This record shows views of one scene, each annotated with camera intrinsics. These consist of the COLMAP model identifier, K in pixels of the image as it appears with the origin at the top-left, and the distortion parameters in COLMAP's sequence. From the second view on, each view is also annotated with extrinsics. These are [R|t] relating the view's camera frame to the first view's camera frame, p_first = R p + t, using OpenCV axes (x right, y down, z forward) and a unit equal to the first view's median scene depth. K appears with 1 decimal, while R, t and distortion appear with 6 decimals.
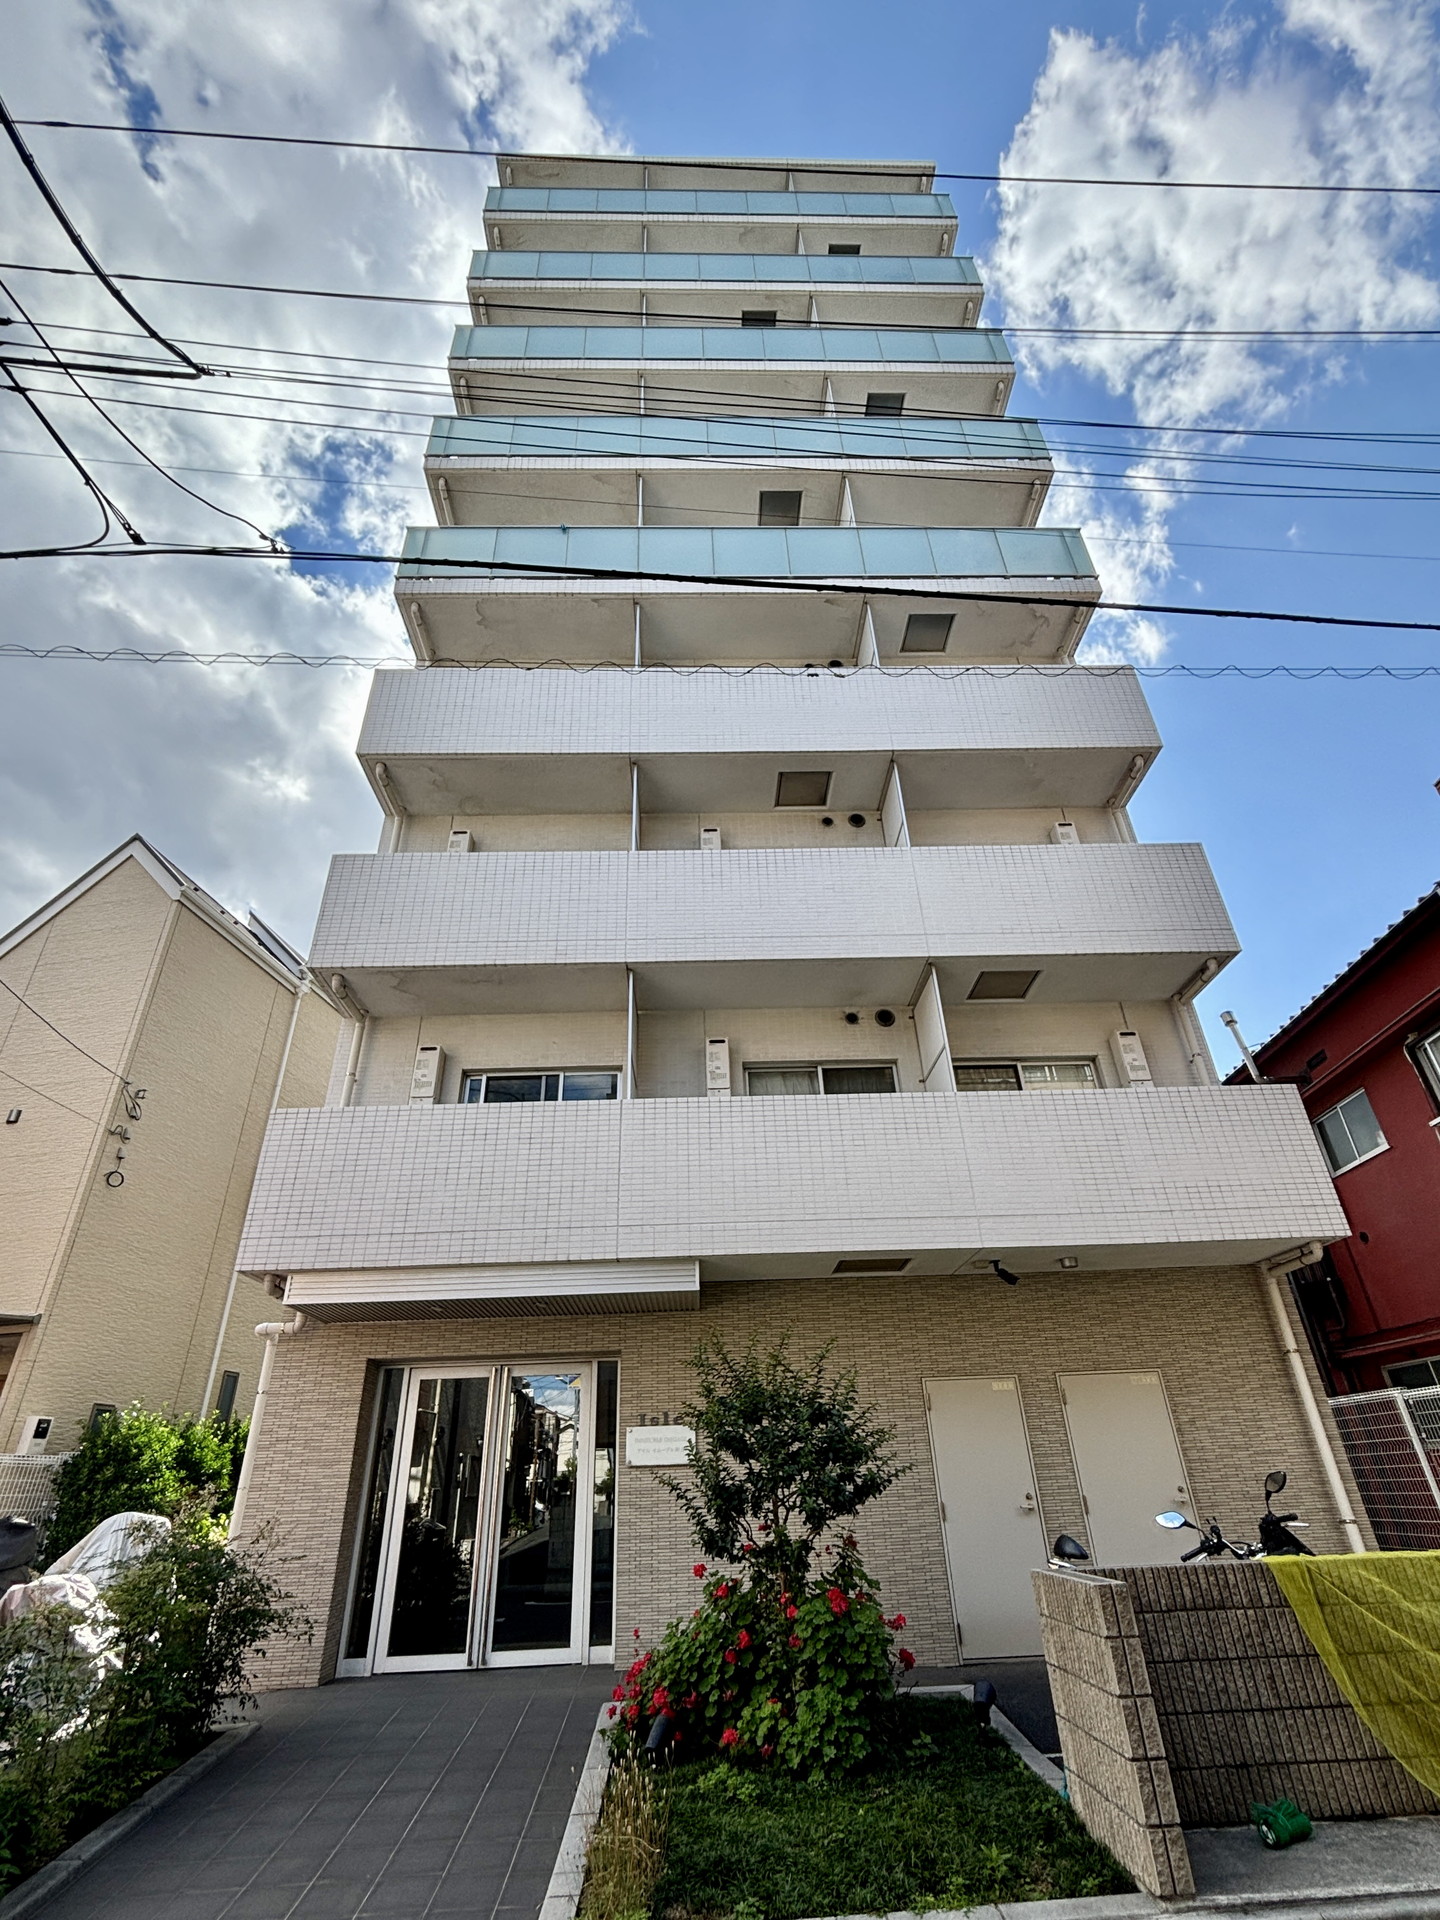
lens RADIAL K [[1007.9, 0, 720.0], [0, 1007.9, 960.0], [0, 0, 1]] dist [-0.002478, 0.003073]
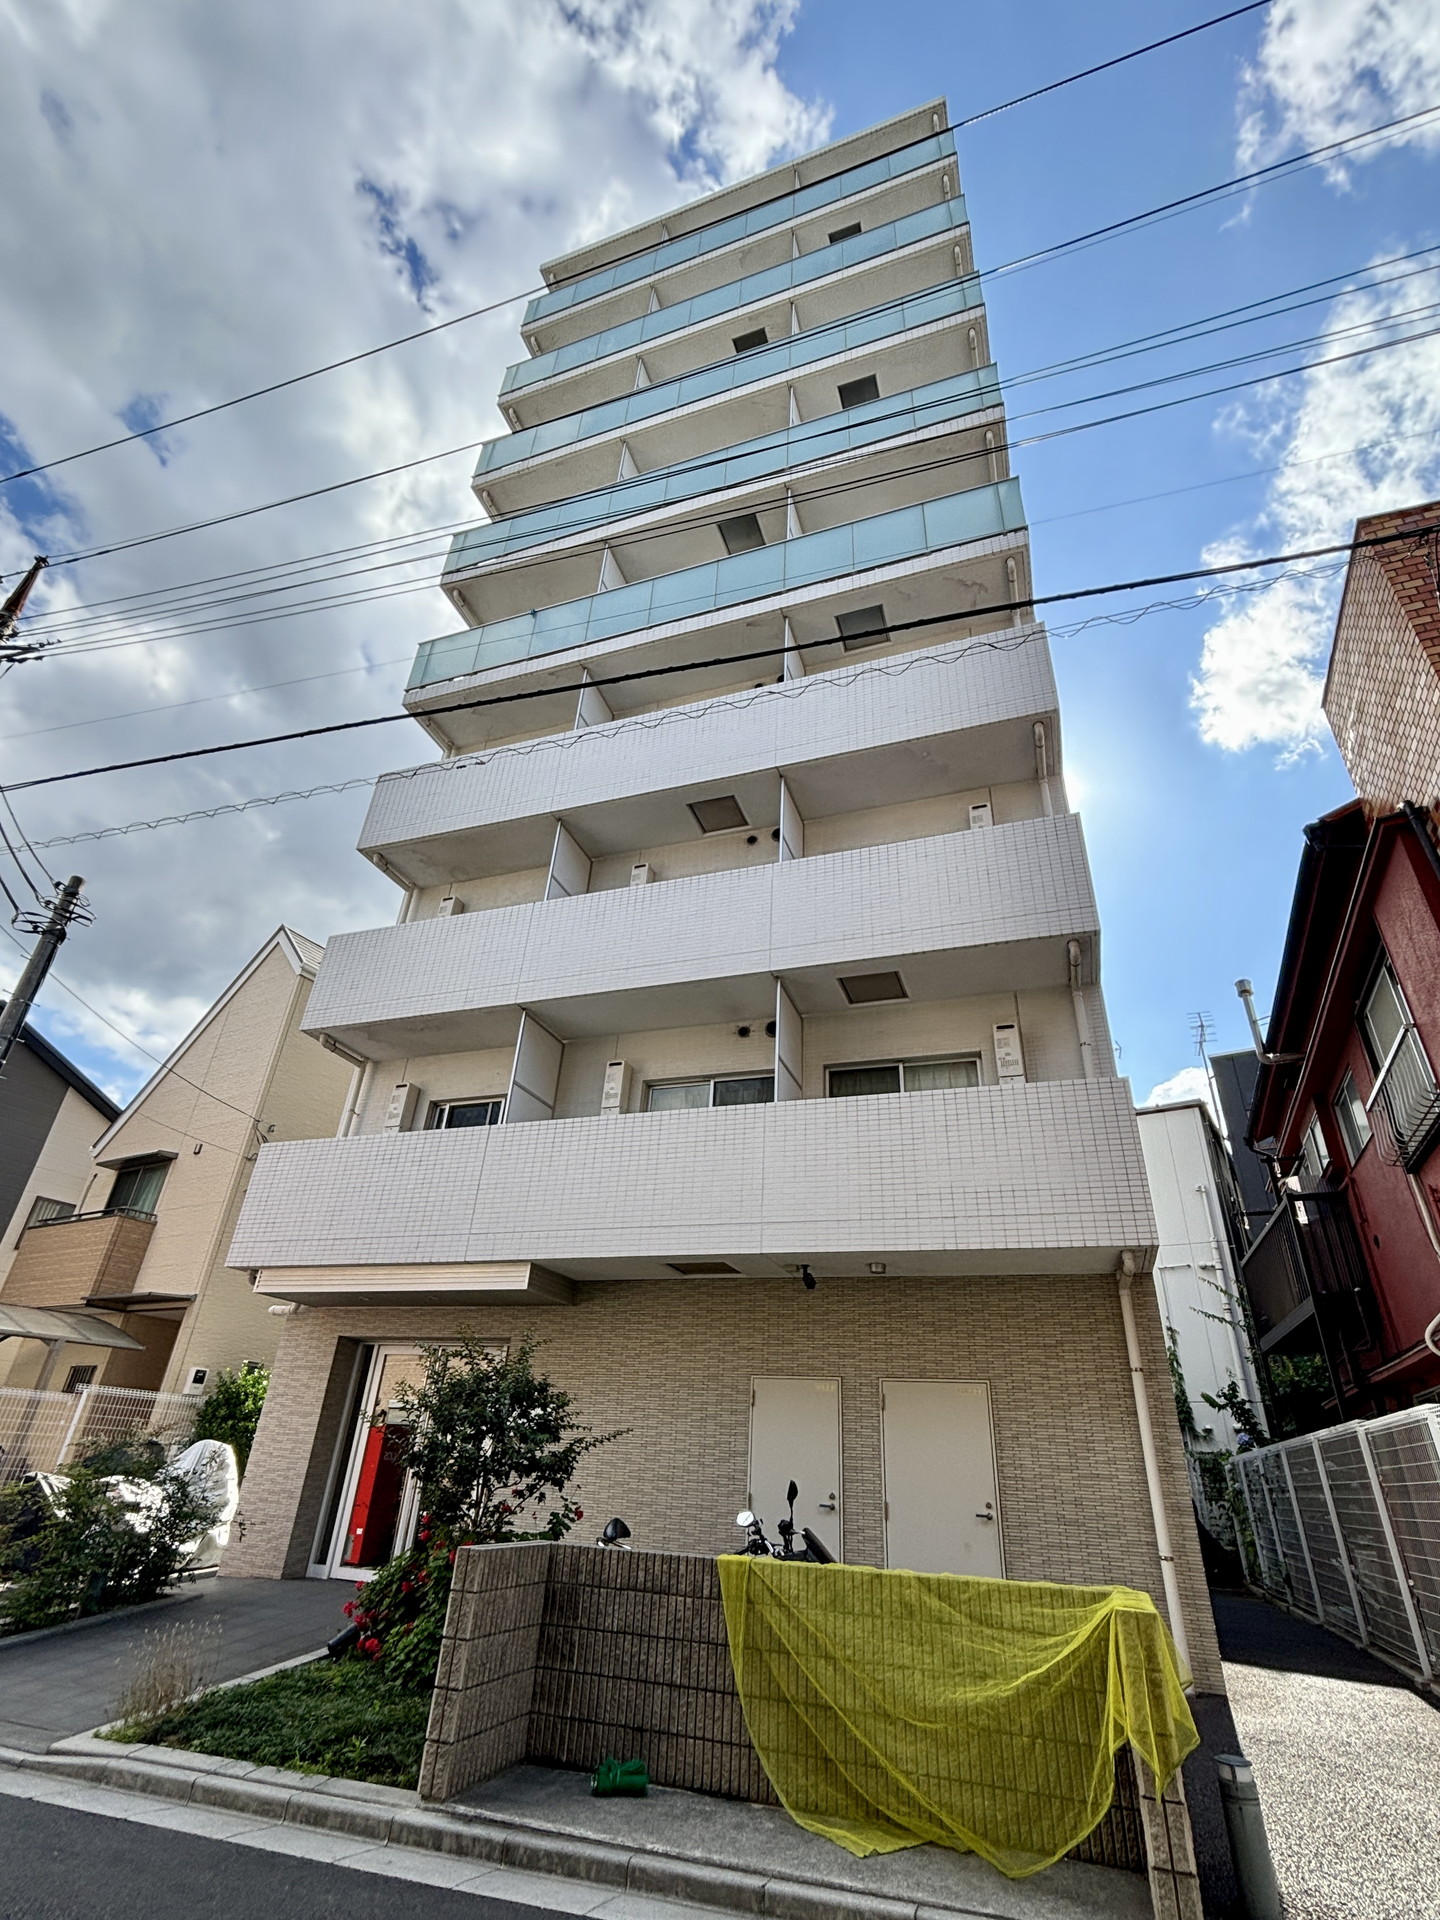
lens RADIAL K [[1021.3, 0, 720.0], [0, 1021.3, 960.0], [0, 0, 1]] dist [0.001628, -0.001355]
pose [[0.913195, -0.103504, -0.394161, 0.586129], [0.110027, 0.993910, -0.006081, -0.014212], [0.392390, -0.037815, 0.919021, 0.017316]]
